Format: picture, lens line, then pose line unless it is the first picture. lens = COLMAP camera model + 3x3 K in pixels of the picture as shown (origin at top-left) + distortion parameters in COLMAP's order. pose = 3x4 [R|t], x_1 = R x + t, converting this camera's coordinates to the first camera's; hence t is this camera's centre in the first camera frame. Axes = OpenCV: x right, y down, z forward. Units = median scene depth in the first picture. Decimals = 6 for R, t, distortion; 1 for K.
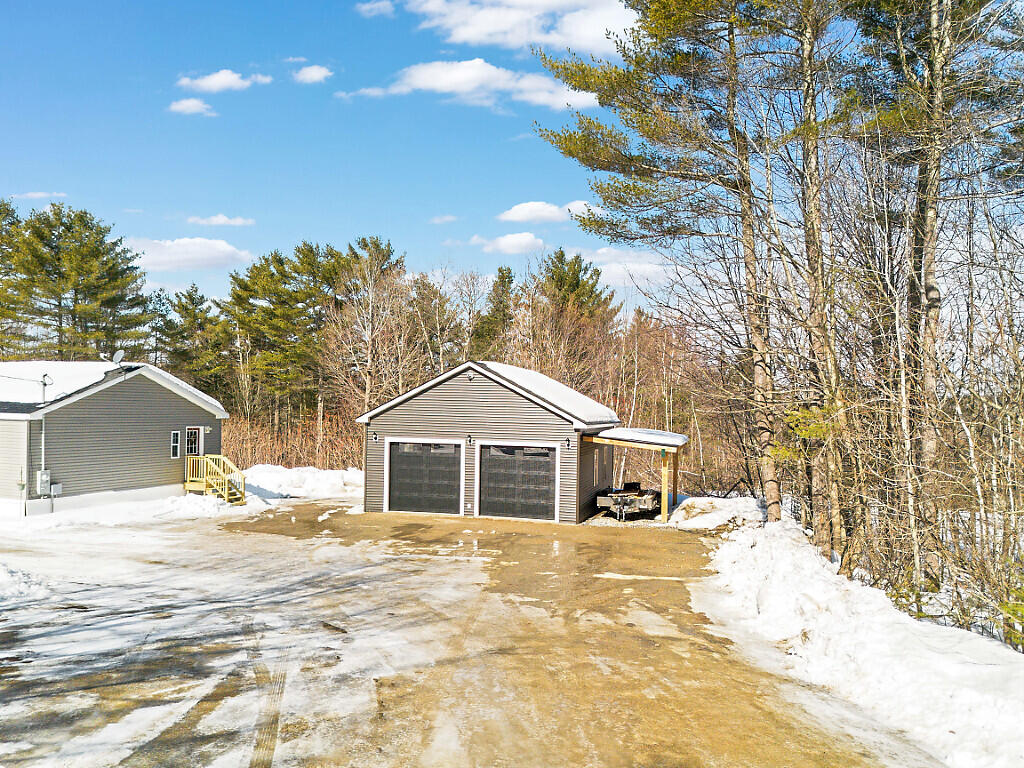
lens RADIAL K [[734.6, 0, 509.8], [0, 734.6, 391.7], [0, 0, 1]] dist [0.067610, -0.061454]
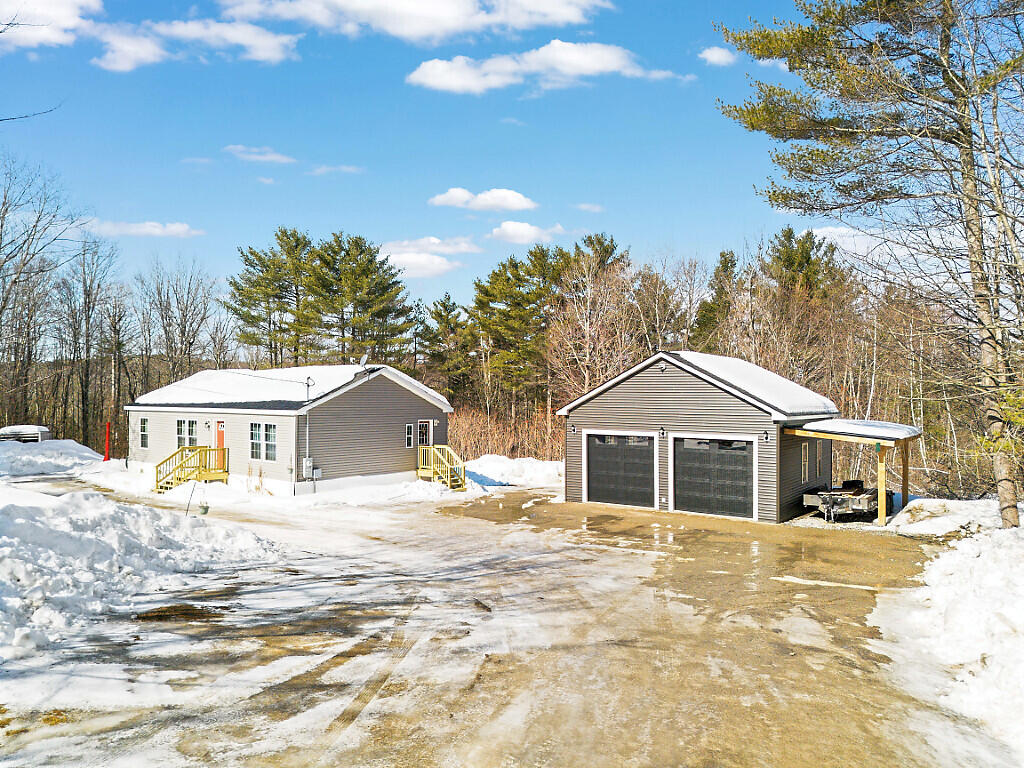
lens RADIAL K [[734.6, 0, 510.2], [0, 734.6, 380.3], [0, 0, 1]] dist [0.067610, -0.061454]
pose [[0.936004, -0.025365, -0.351074, 0.113170], [0.022670, 0.999674, -0.011783, 0.003703], [0.351258, 0.003070, 0.936274, 0.008259]]
